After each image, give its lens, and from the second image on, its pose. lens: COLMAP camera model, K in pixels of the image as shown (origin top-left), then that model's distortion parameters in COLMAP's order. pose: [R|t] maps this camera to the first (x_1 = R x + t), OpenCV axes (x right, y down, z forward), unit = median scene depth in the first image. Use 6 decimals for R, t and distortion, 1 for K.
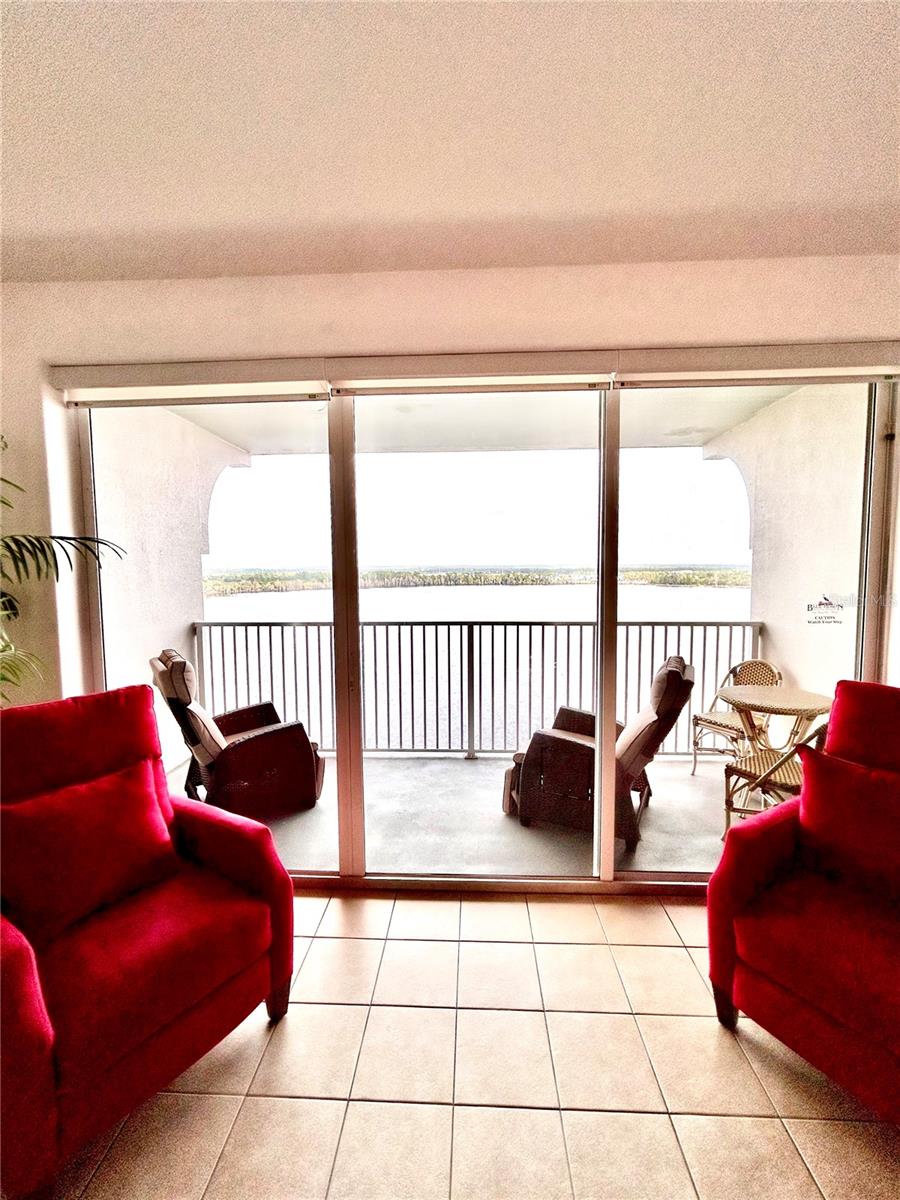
lens RADIAL K [[490.2, 0, 448.9], [0, 490.2, 601.6], [0, 0, 1]] dist [-0.001297, 0.000141]
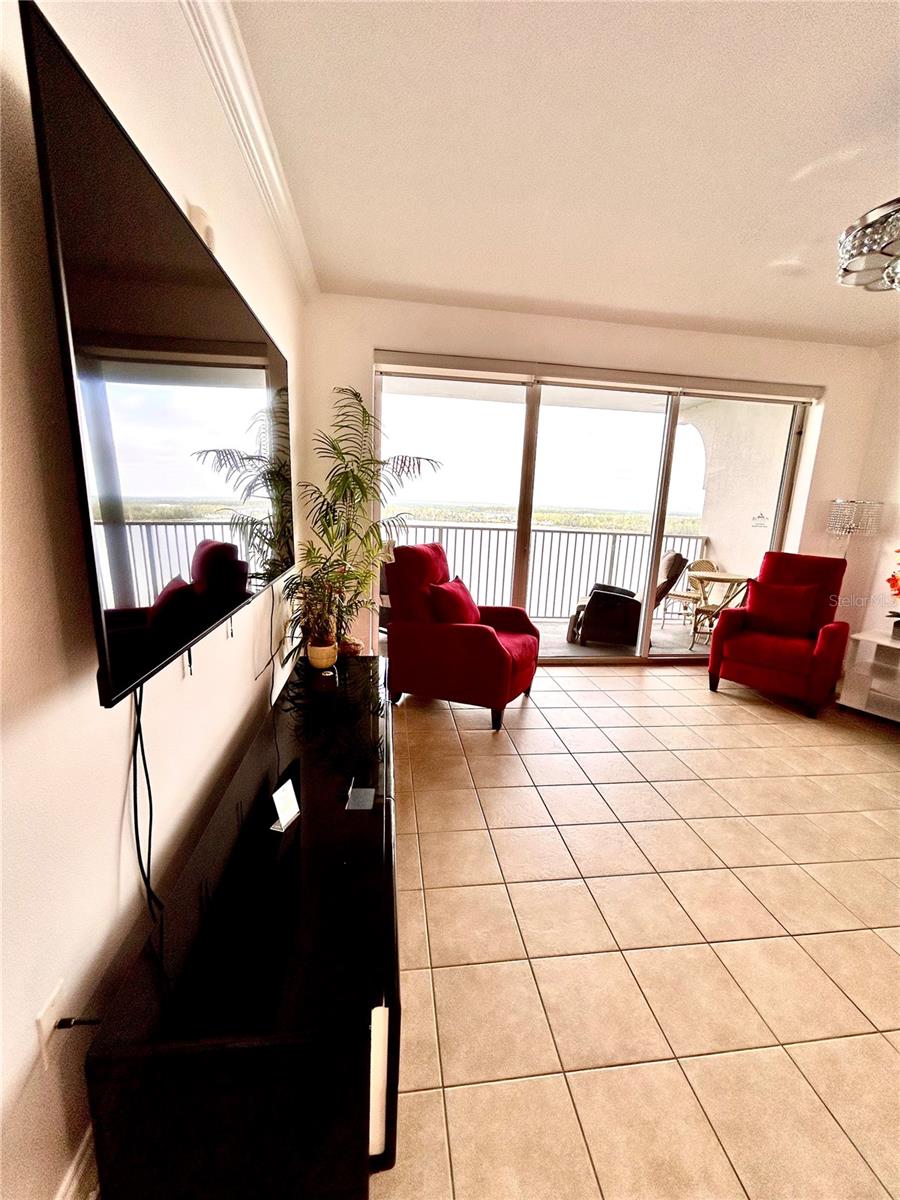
lens RADIAL K [[490.2, 0, 452.8], [0, 490.2, 601.6], [0, 0, 1]] dist [-0.001297, 0.000141]
pose [[0.982521, 0.014644, 0.185574, -0.794673], [-0.038983, 0.990983, 0.128194, 0.133809], [-0.182024, -0.133187, 0.974232, -0.729396]]
